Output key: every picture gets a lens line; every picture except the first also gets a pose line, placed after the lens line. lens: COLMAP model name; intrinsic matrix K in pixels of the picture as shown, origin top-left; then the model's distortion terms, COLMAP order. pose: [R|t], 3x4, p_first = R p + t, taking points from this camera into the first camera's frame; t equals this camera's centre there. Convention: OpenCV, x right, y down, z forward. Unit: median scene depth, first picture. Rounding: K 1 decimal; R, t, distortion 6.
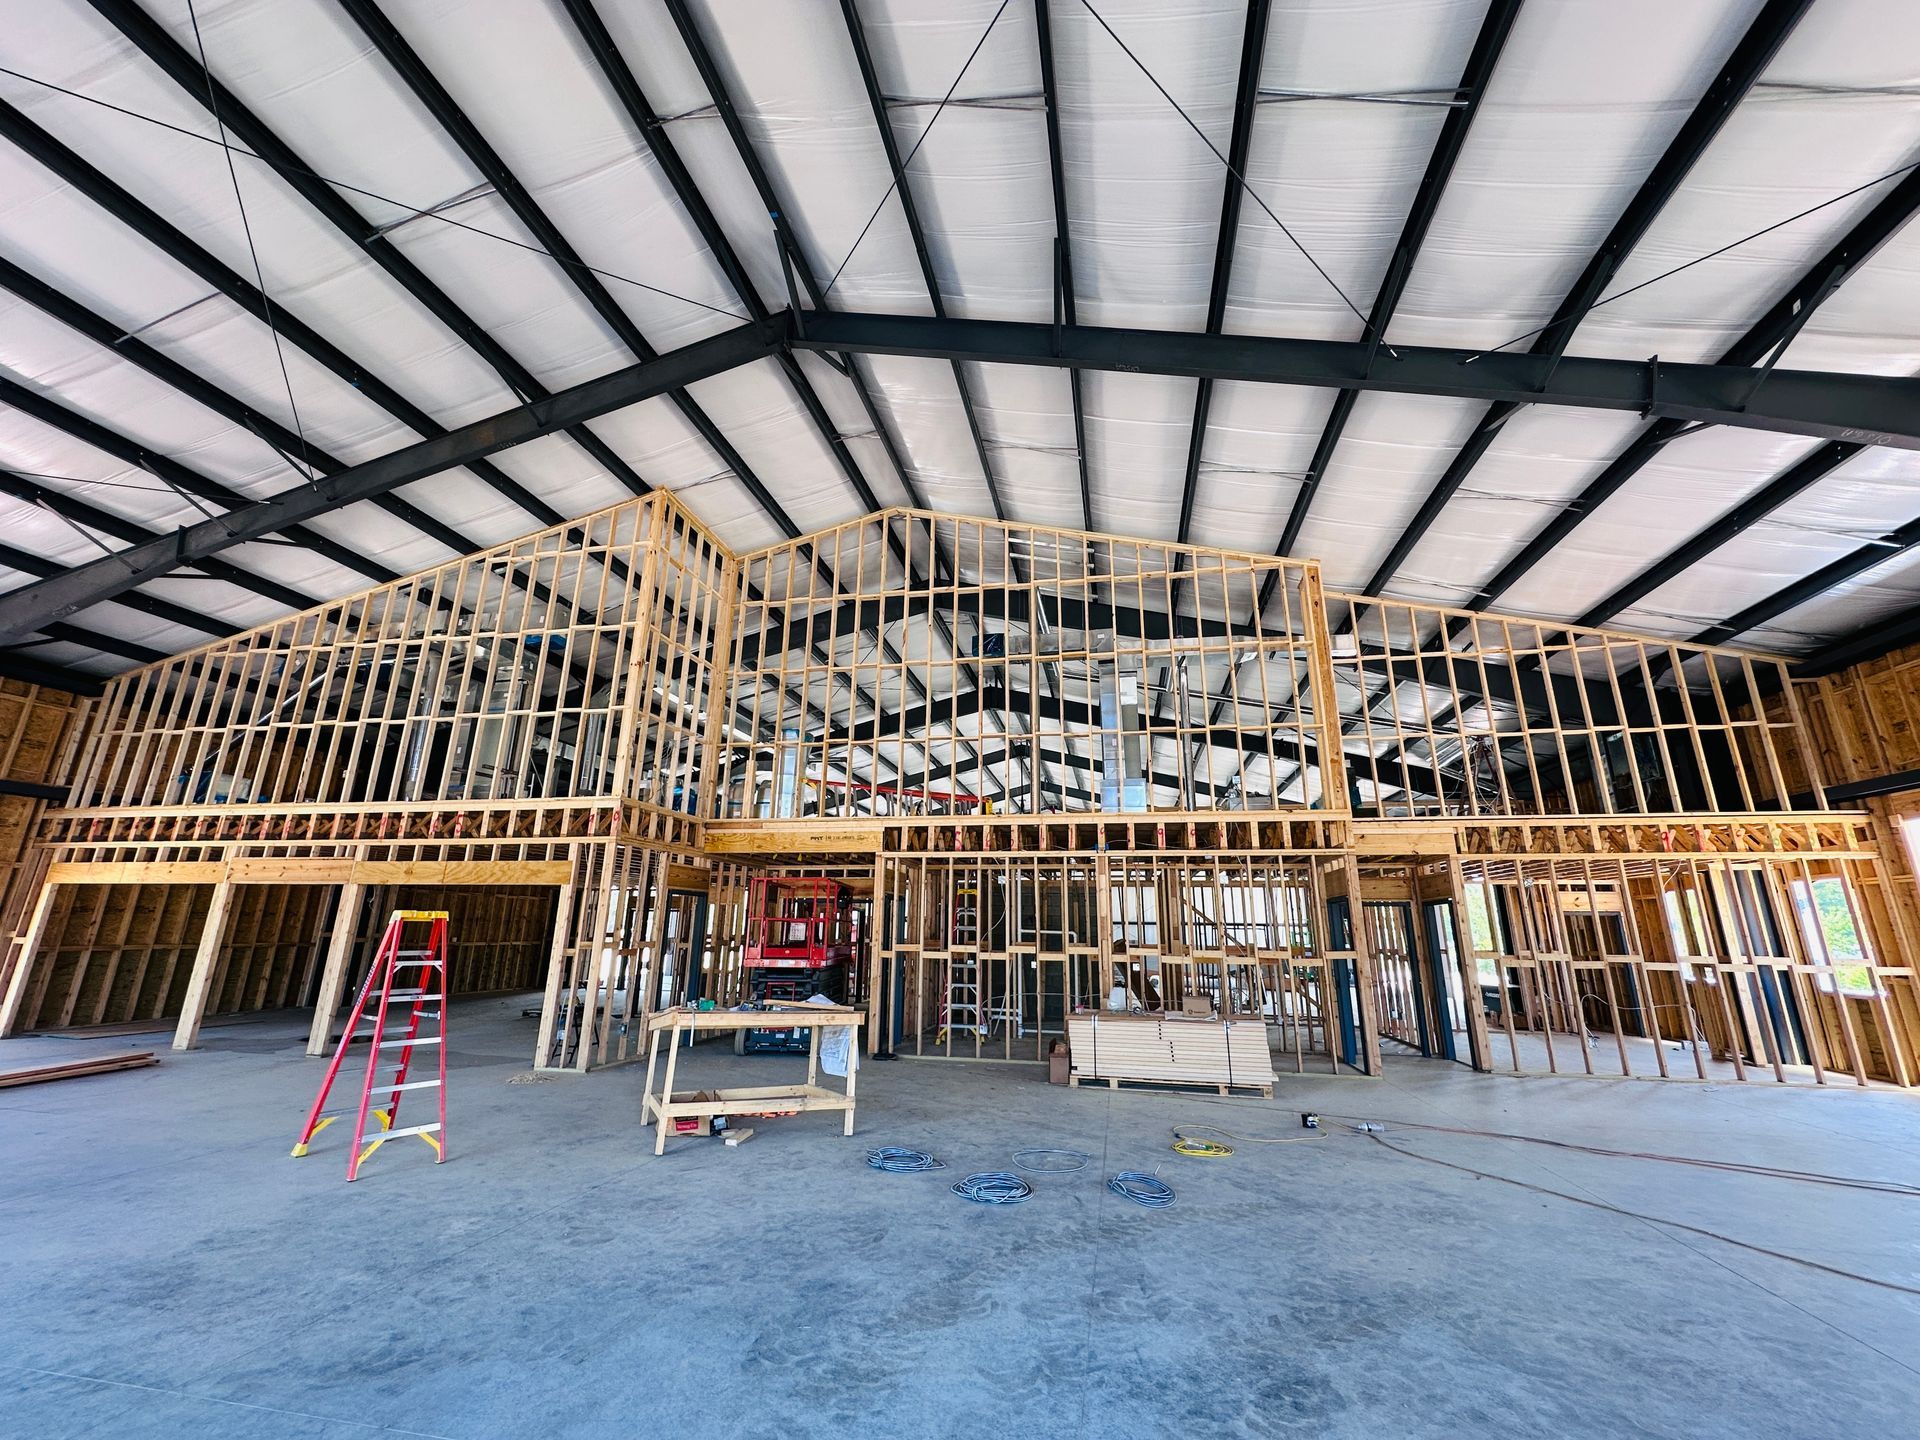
lens RADIAL K [[777.5, 0, 961.2], [0, 777.5, 717.1], [0, 0, 1]] dist [-0.001828, 0.000561]
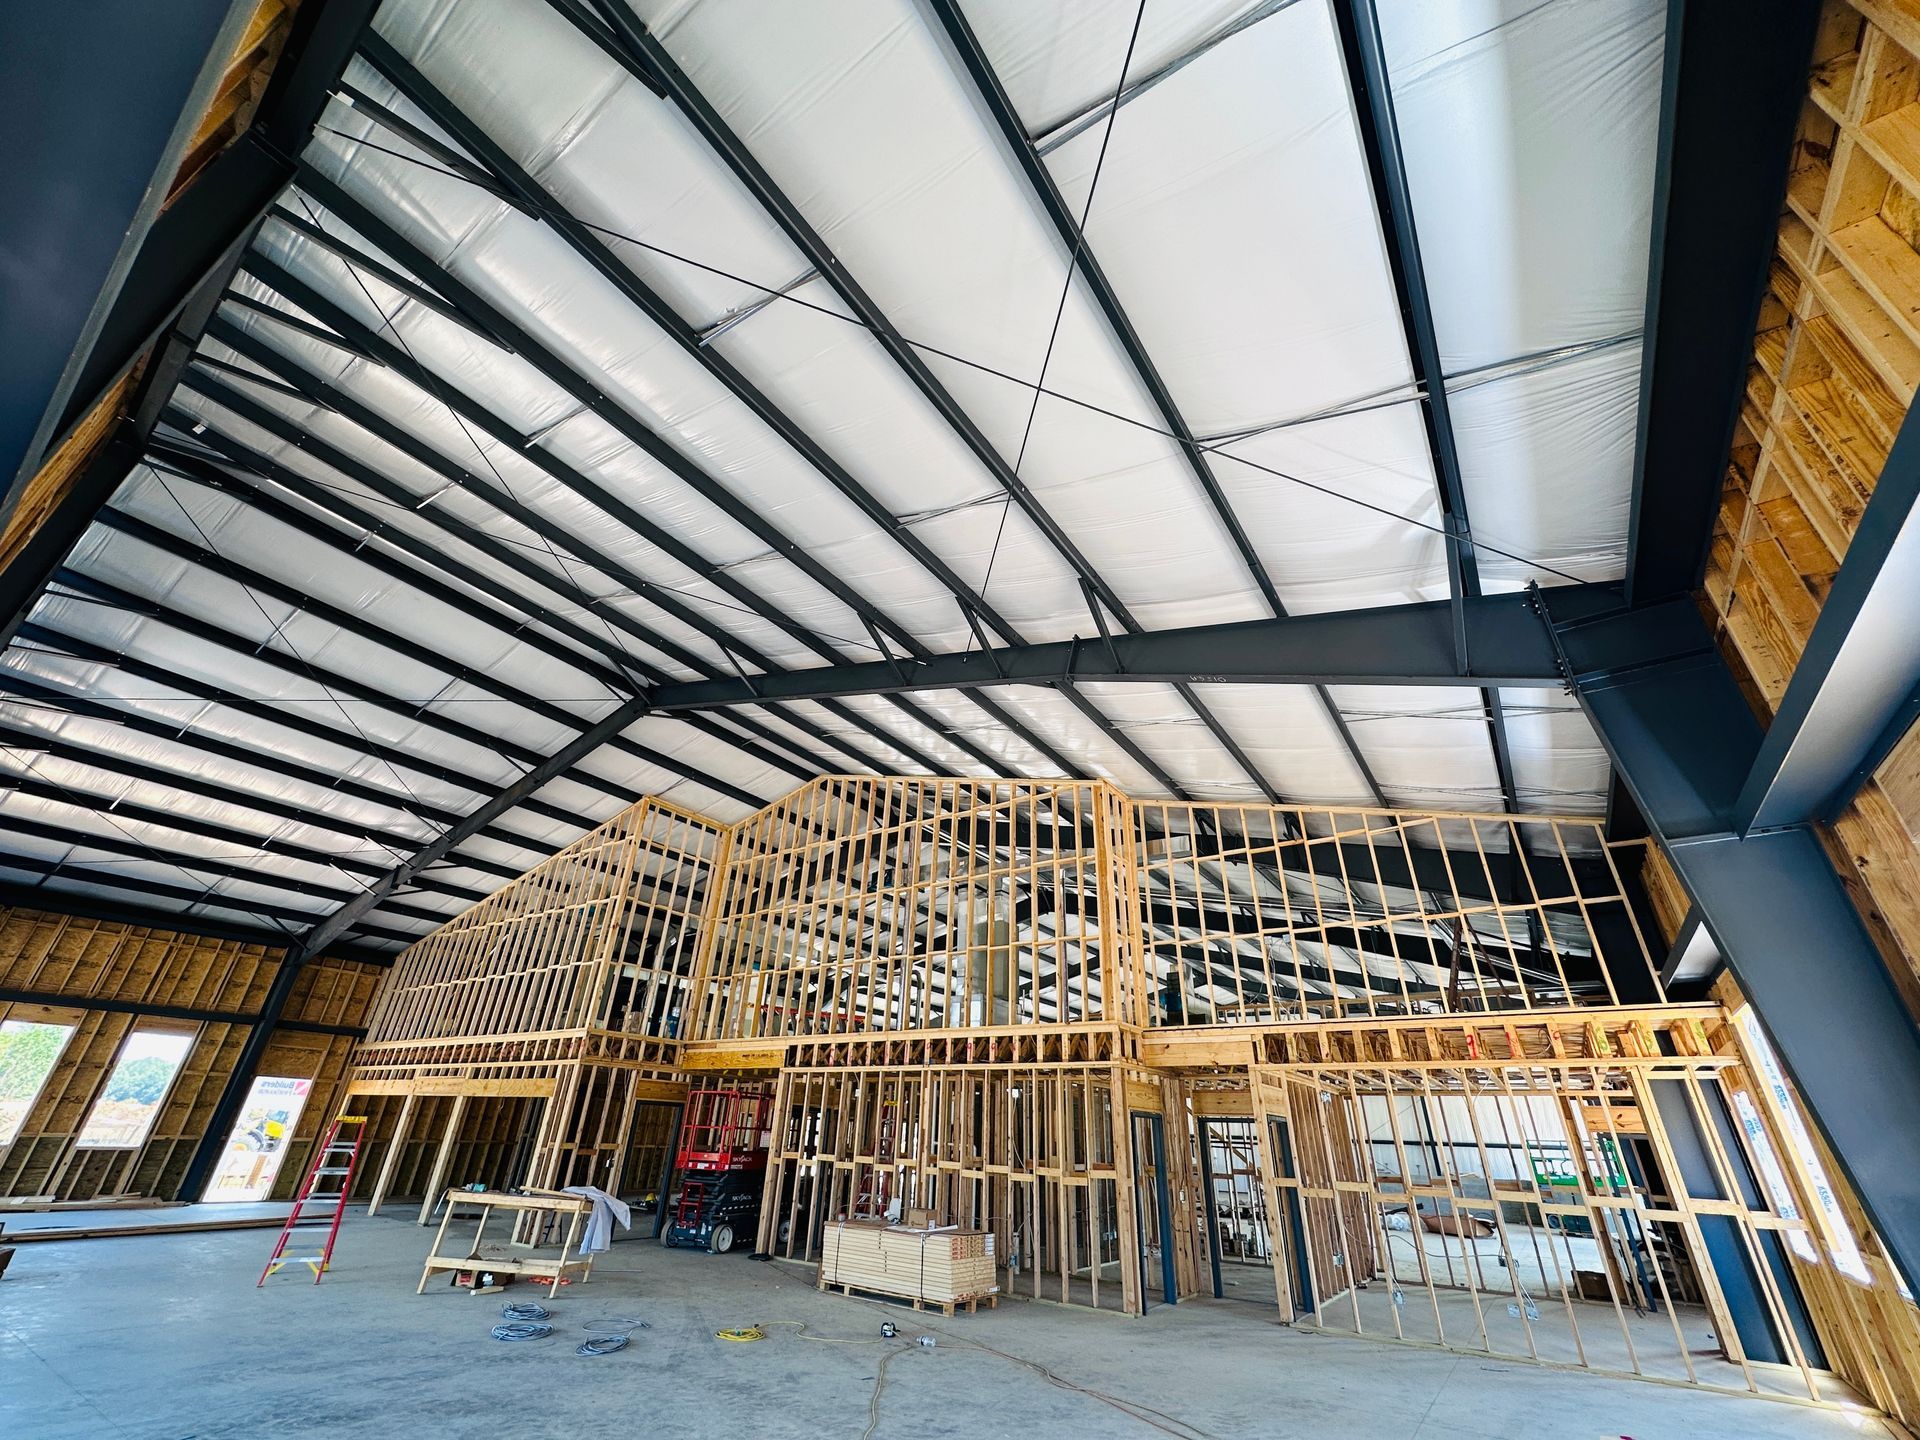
lens RADIAL K [[777.5, 0, 961.2], [0, 777.5, 717.1], [0, 0, 1]] dist [-0.001828, 0.000561]
pose [[0.917620, -0.172626, -0.358015, 0.710400], [0.081711, 0.963451, -0.255120, -0.021529], [0.388970, 0.204849, 0.898187, -0.092033]]
